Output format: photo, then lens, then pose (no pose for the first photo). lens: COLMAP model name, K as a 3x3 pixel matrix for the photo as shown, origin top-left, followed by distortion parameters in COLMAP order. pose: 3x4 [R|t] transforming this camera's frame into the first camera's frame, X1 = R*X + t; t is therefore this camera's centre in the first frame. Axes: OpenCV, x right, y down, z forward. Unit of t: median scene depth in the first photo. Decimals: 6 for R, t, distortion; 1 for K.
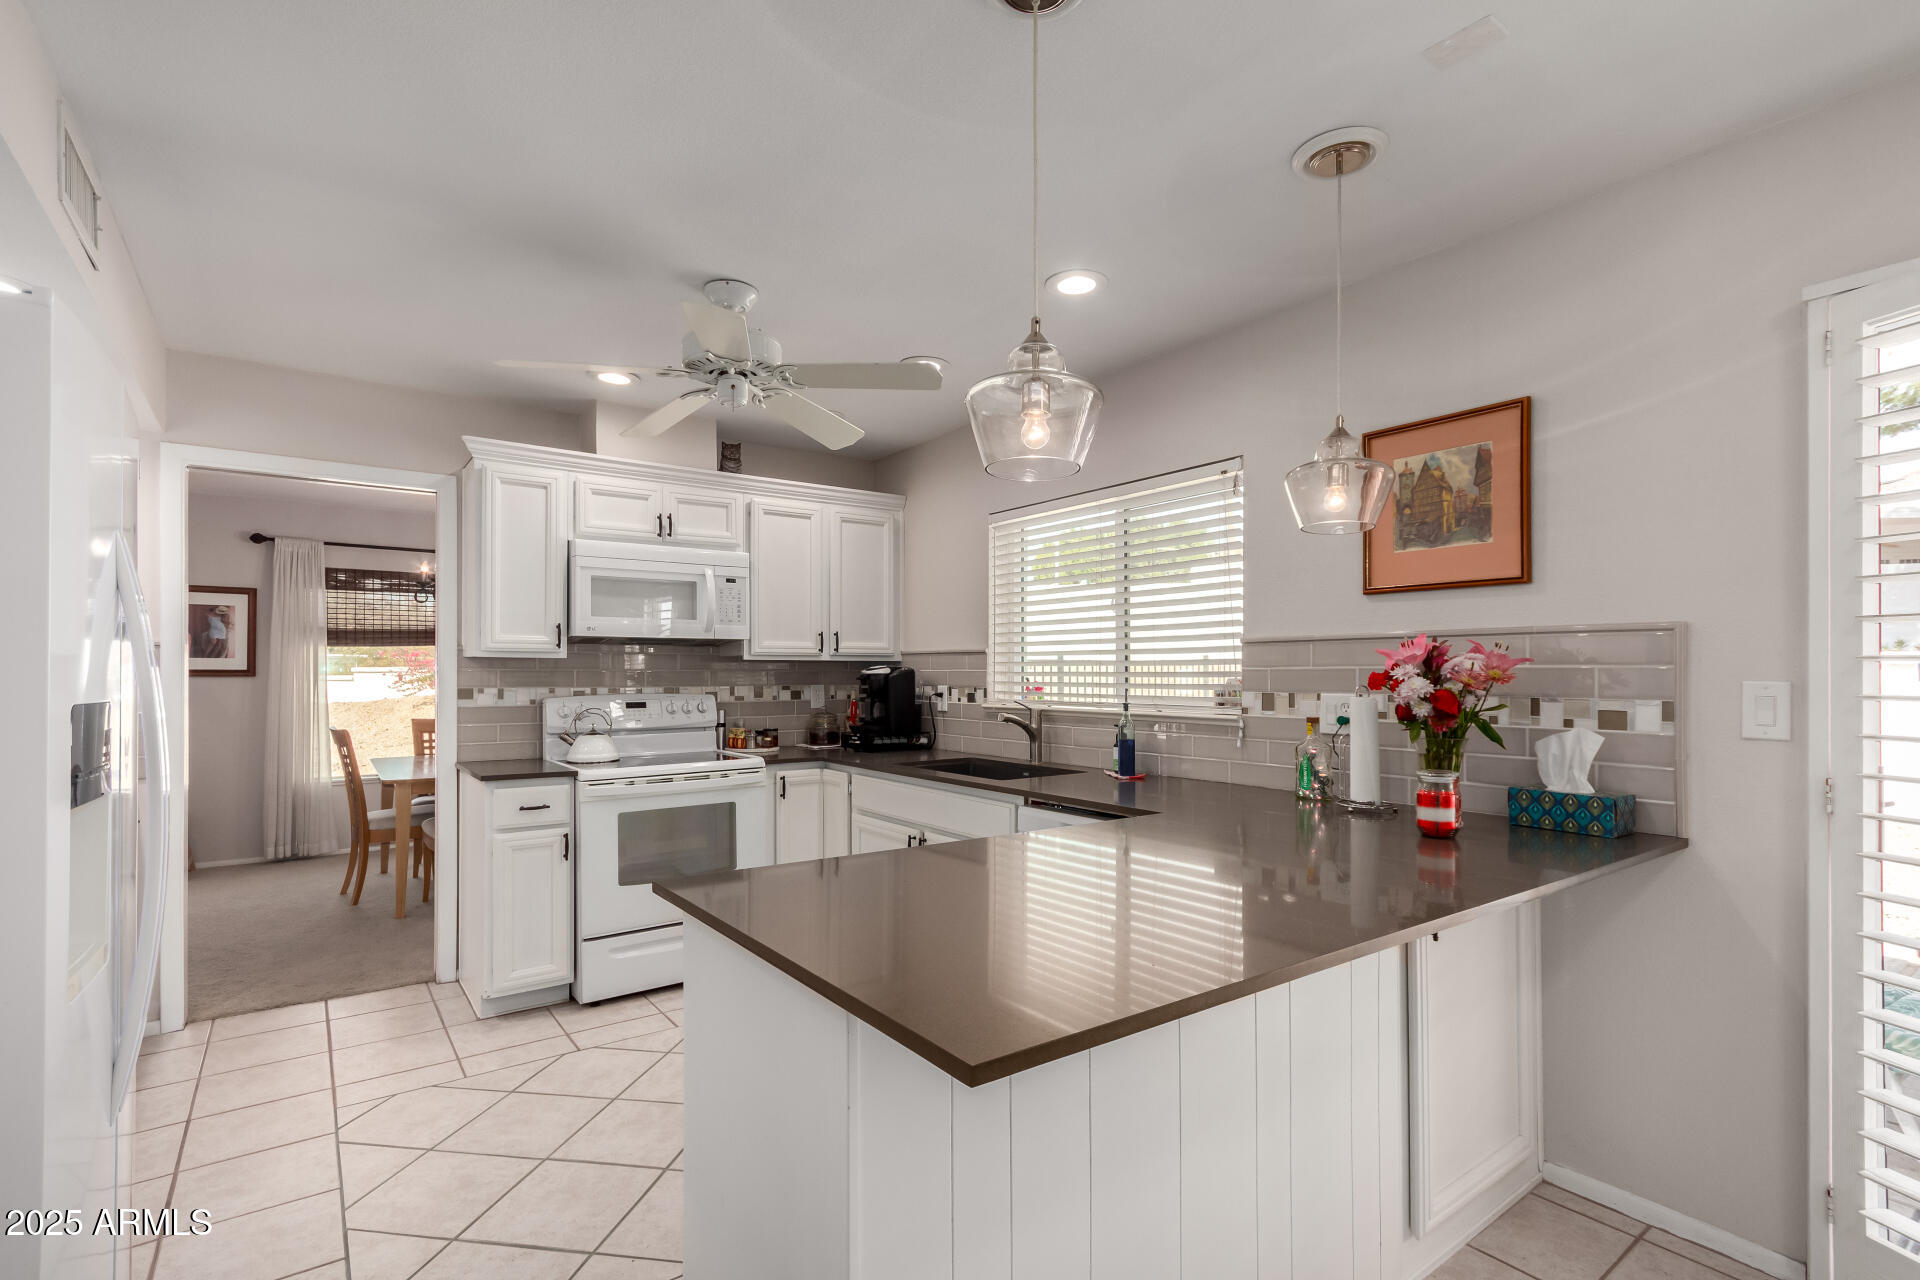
lens RADIAL K [[903.2, 0, 985.4], [0, 903.2, 647.4], [0, 0, 1]] dist [-0.000732, 0.000803]
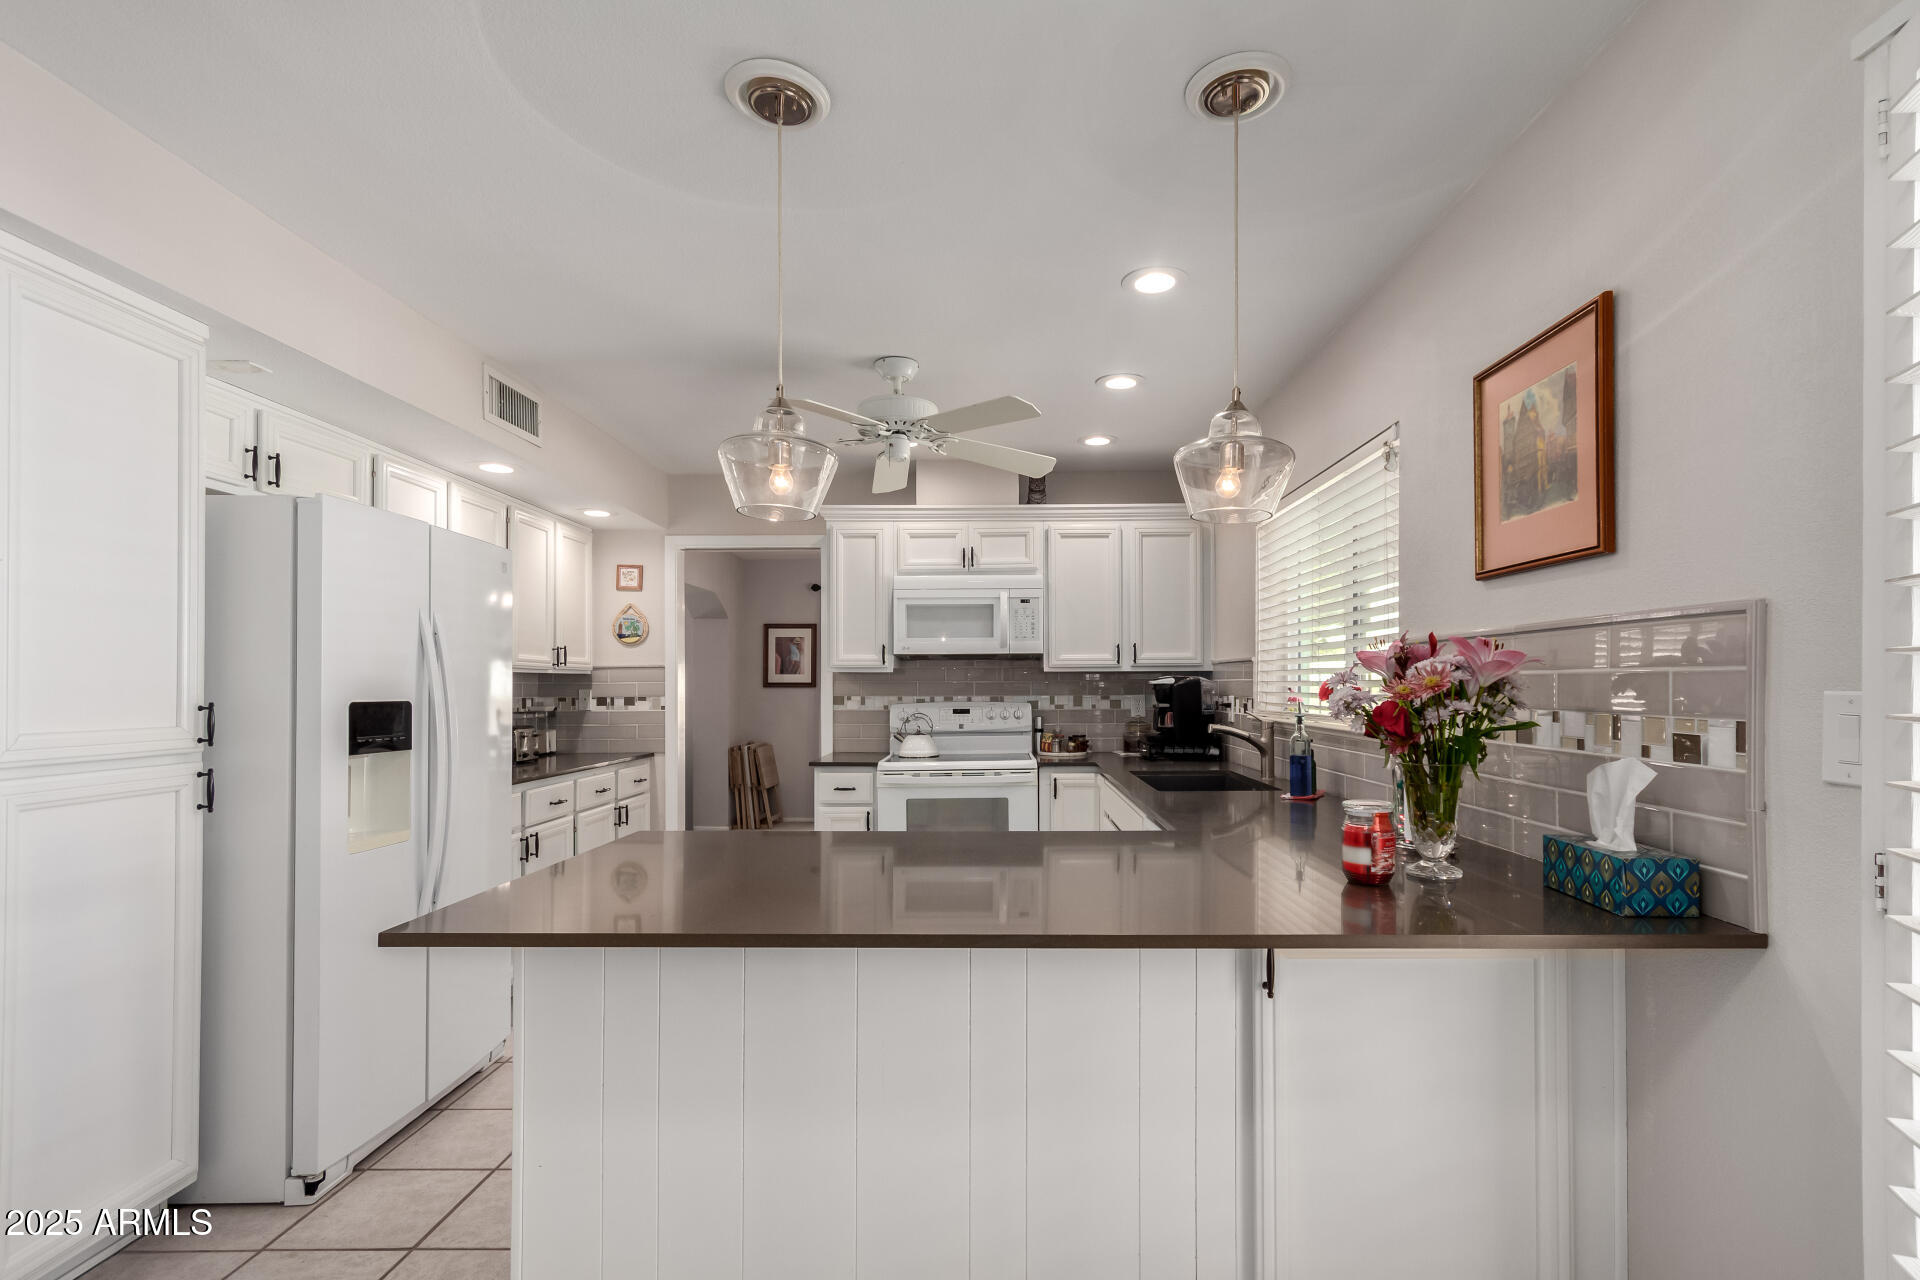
lens RADIAL K [[910.8, 0, 996.9], [0, 910.8, 661.3], [0, 0, 1]] dist [0.003611, 0.000772]
pose [[0.799953, -0.018940, -0.599764, 0.383142], [0.021299, 0.999768, -0.003163, 0.003613], [0.599685, -0.010244, 0.800171, 0.078149]]
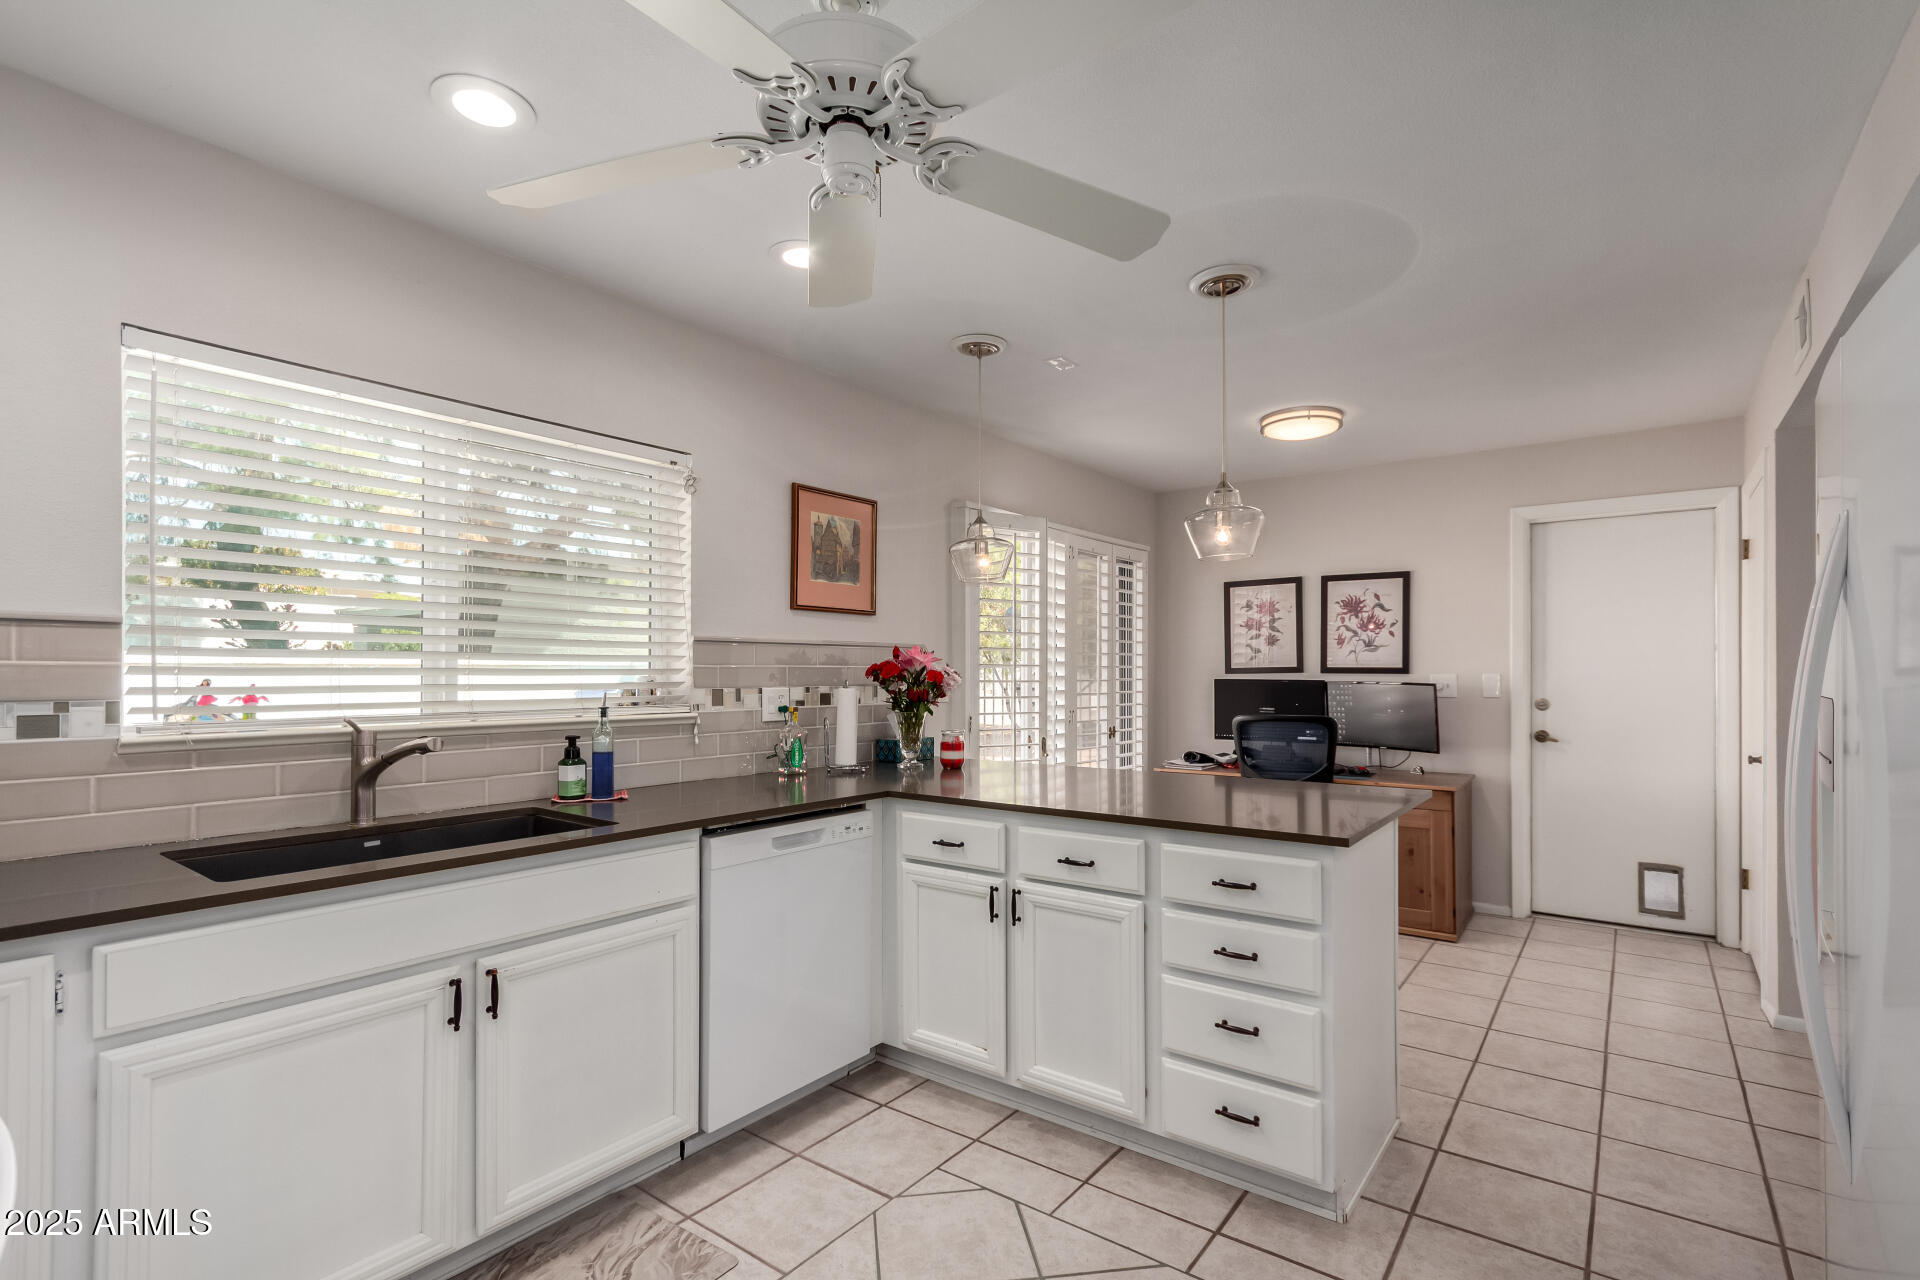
lens RADIAL K [[886.0, 0, 967.9], [0, 886.0, 674.7], [0, 0, 1]] dist [-0.000894, 0.000107]
pose [[-0.267902, -0.001389, 0.963445, -0.581889], [-0.028360, 0.999577, -0.006445, 0.023746], [-0.963029, -0.029050, -0.267828, 0.749891]]
